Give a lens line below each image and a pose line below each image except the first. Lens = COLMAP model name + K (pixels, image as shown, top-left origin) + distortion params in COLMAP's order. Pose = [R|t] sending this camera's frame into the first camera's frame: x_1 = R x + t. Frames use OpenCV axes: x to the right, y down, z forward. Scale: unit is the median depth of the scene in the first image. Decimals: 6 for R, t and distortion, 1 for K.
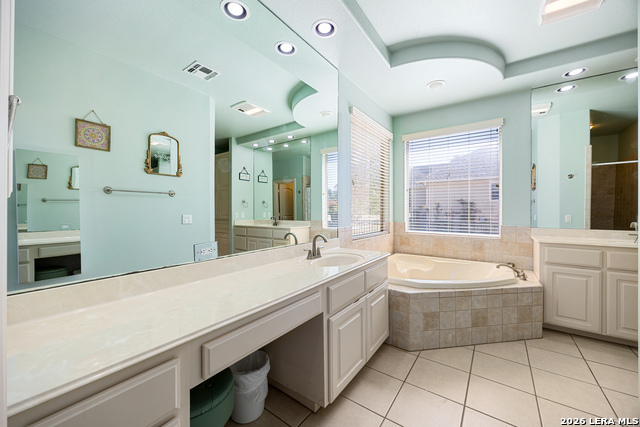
lens RADIAL K [[248.9, 0, 320.0], [0, 248.9, 211.7], [0, 0, 1]] dist [-0.003425, 0.000184]
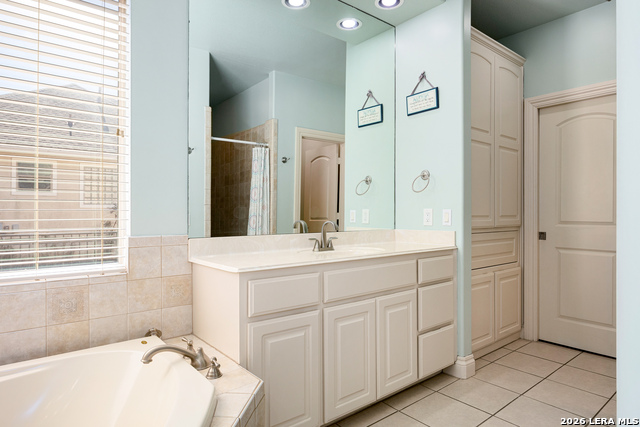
lens RADIAL K [[374.6, 0, 320.0], [0, 374.6, 214.8], [0, 0, 1]] dist [-0.004967, -0.000393]
pose [[0.252378, -0.001099, 0.967628, 0.251156], [0.006971, 0.999975, -0.000682, 0.023252], [-0.967604, 0.006918, 0.252379, 0.578860]]
